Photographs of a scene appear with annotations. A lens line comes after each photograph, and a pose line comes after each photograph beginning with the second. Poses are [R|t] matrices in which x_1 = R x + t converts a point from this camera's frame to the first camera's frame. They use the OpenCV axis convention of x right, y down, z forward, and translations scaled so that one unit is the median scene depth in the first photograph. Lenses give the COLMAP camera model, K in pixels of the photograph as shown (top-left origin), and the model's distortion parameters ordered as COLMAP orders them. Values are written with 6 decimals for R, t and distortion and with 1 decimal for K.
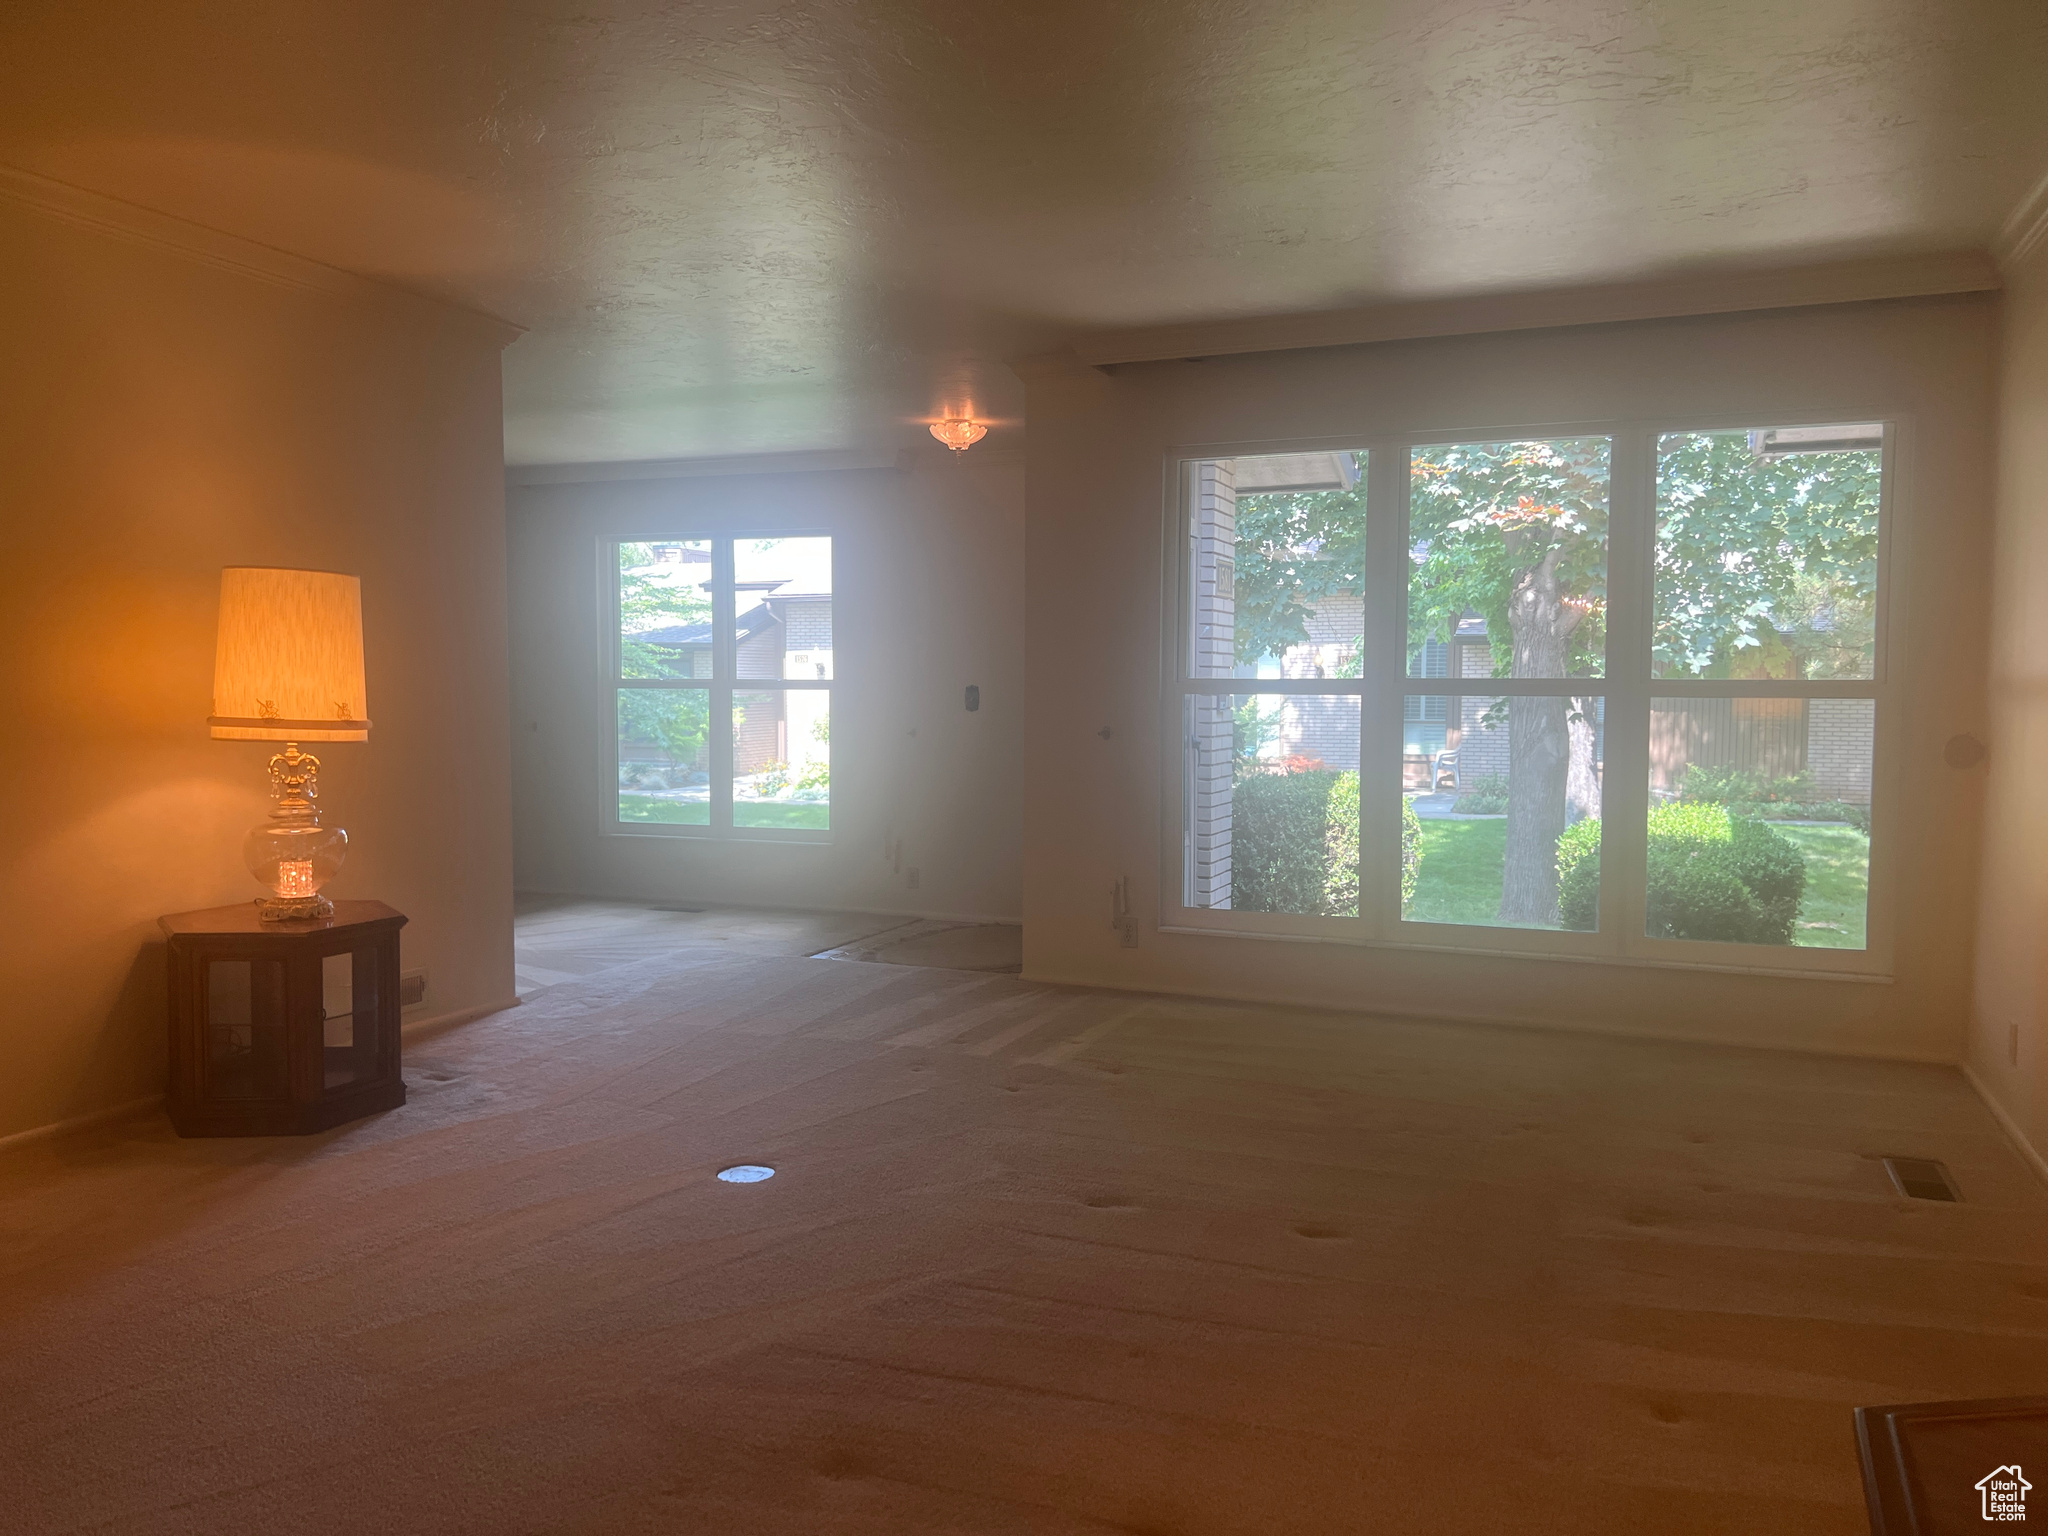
lens RADIAL K [[1536.2, 0, 1024.0], [0, 1536.2, 768.0], [0, 0, 1]] dist [0.070686, -0.088391]
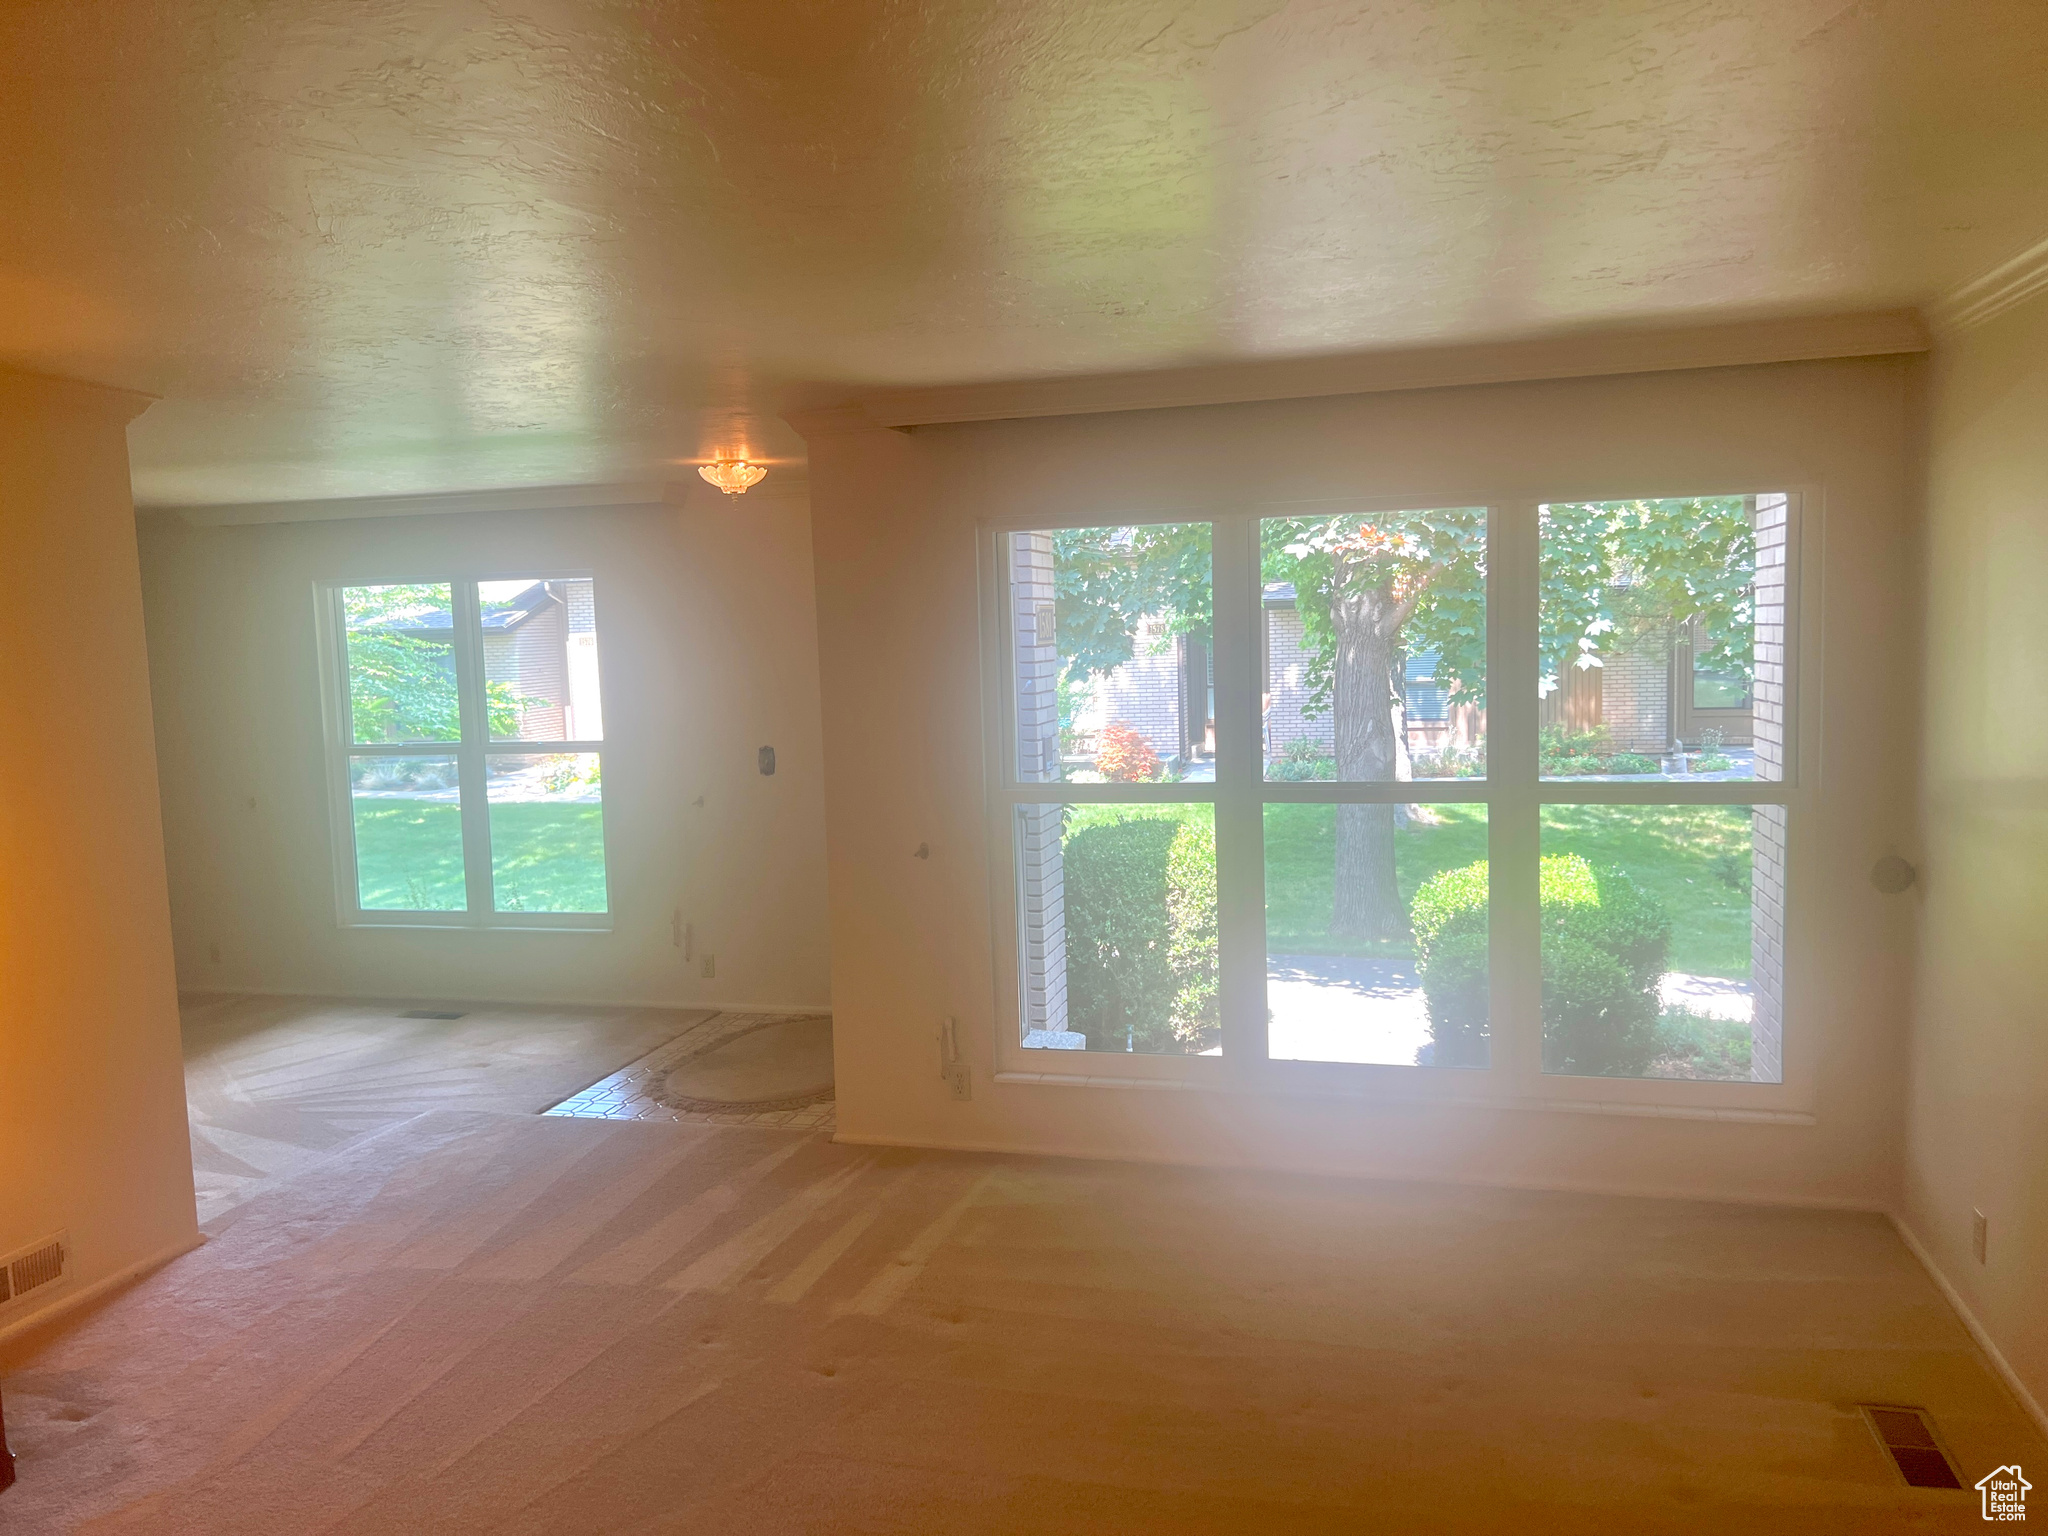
lens RADIAL K [[1536.2, 0, 1024.0], [0, 1536.2, 768.0], [0, 0, 1]] dist [0.070686, -0.088391]
pose [[0.991497, -0.046152, 0.121667, 0.006364], [0.041602, 0.998346, 0.039681, -0.085146], [-0.123297, -0.034282, 0.991777, 0.126057]]
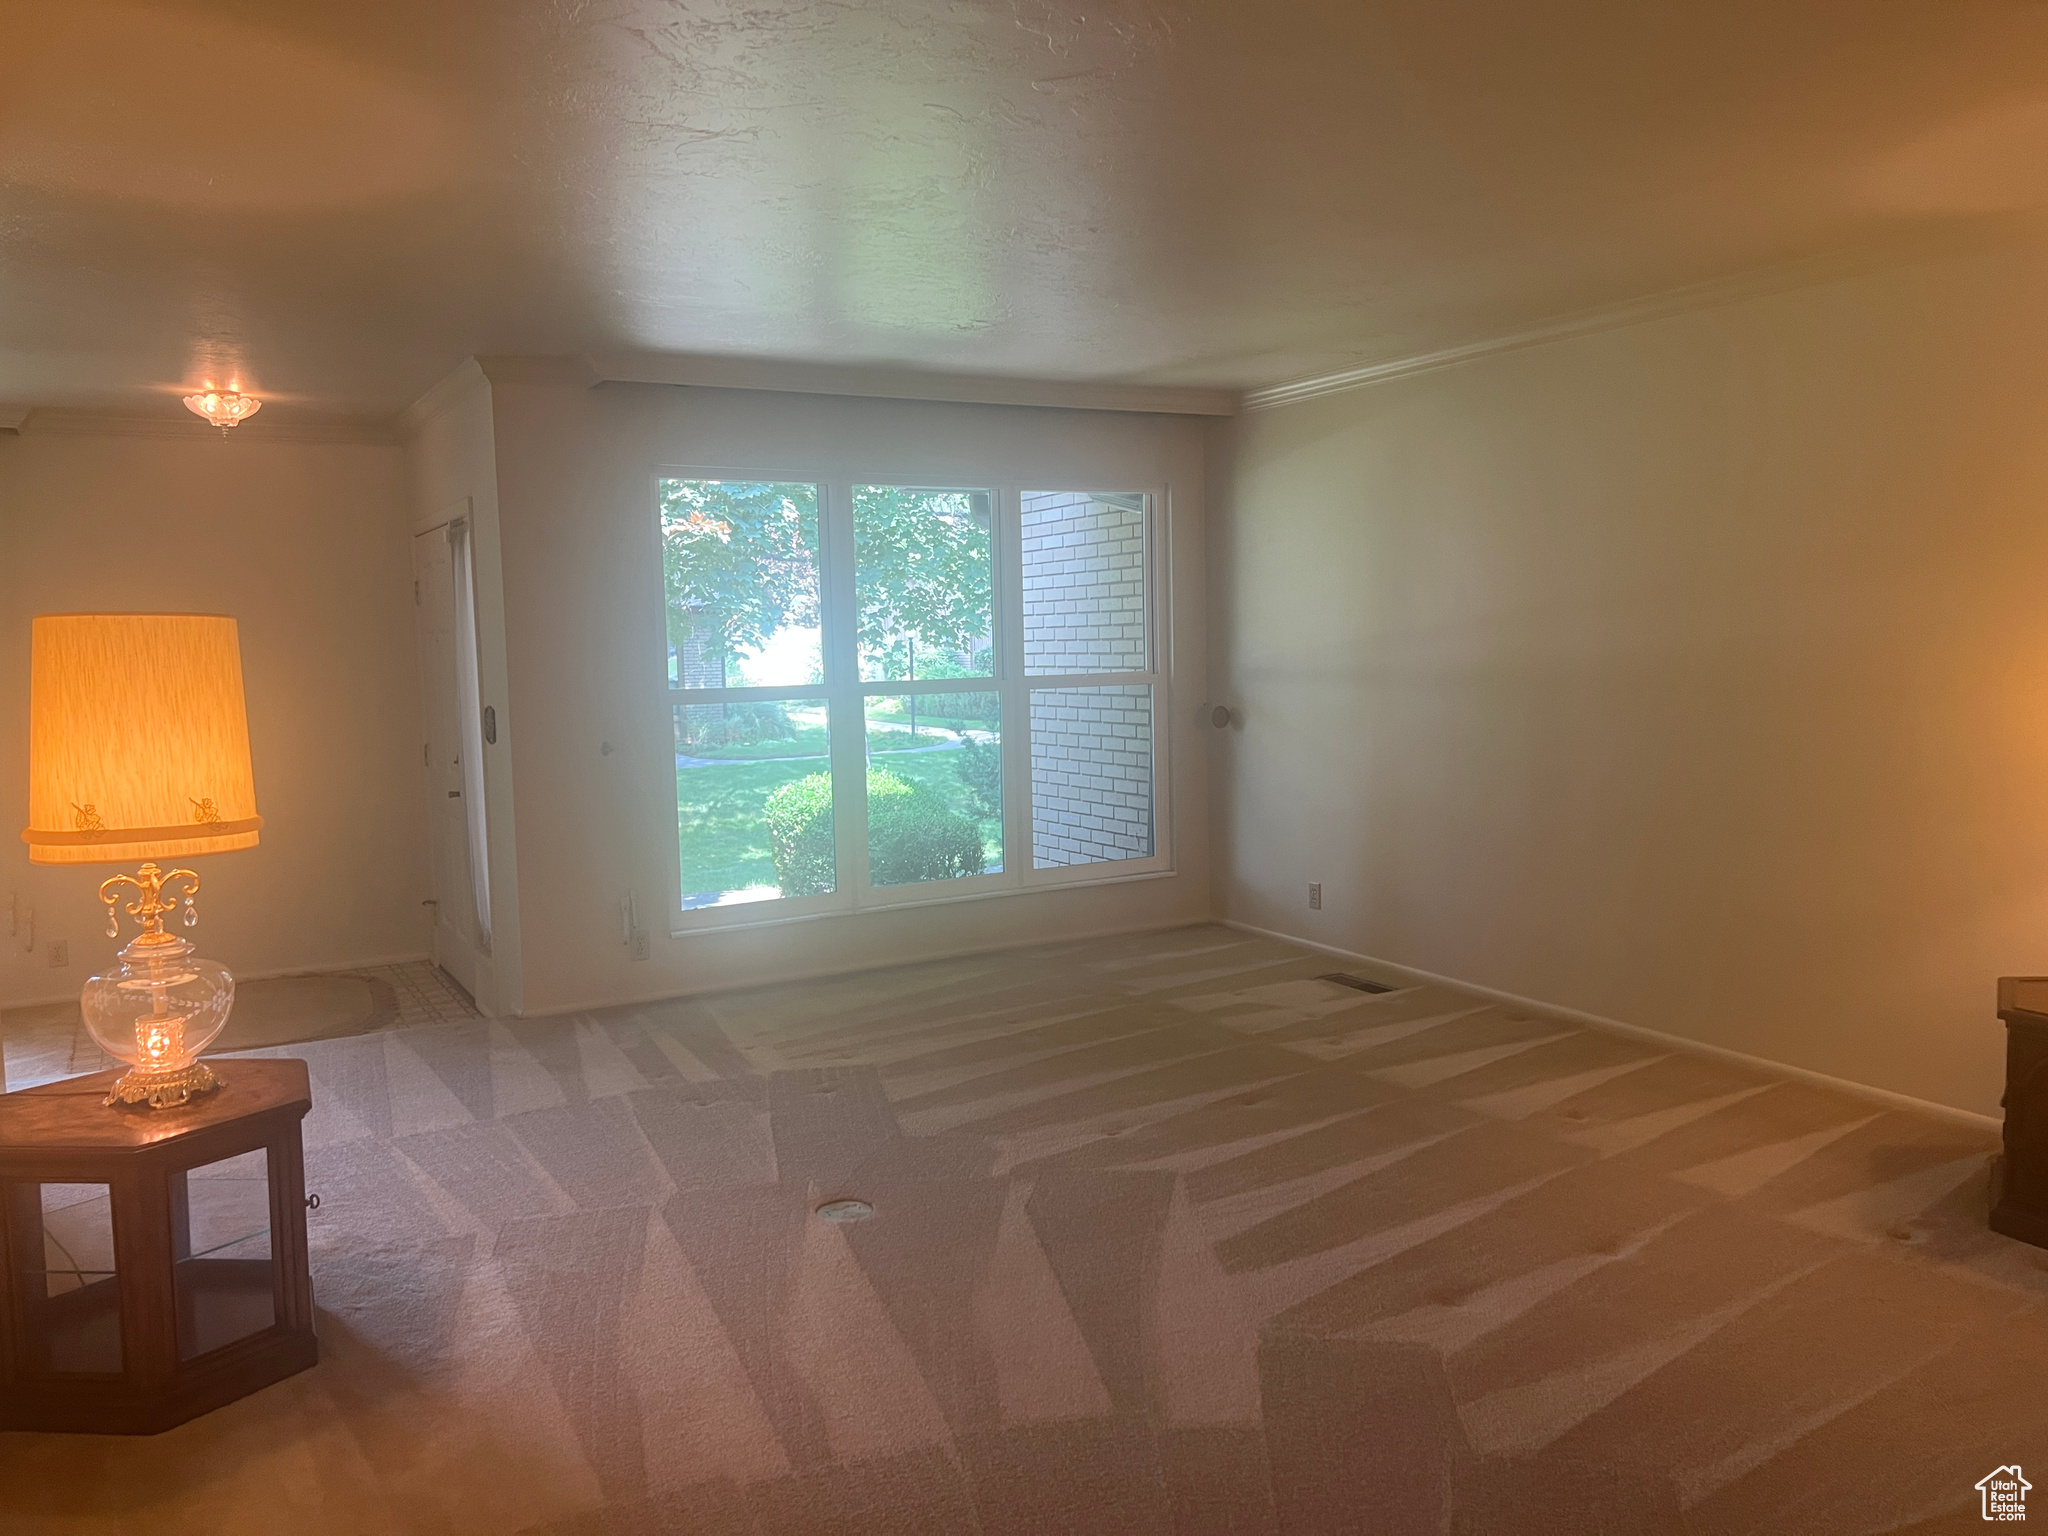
lens RADIAL K [[1536.2, 0, 1024.0], [0, 1536.2, 768.0], [0, 0, 1]] dist [0.070686, -0.088391]
pose [[0.618624, -0.090842, 0.780418, -0.469629], [0.069524, 0.995726, 0.060793, -0.044737], [-0.782605, 0.016650, 0.622296, 0.141722]]
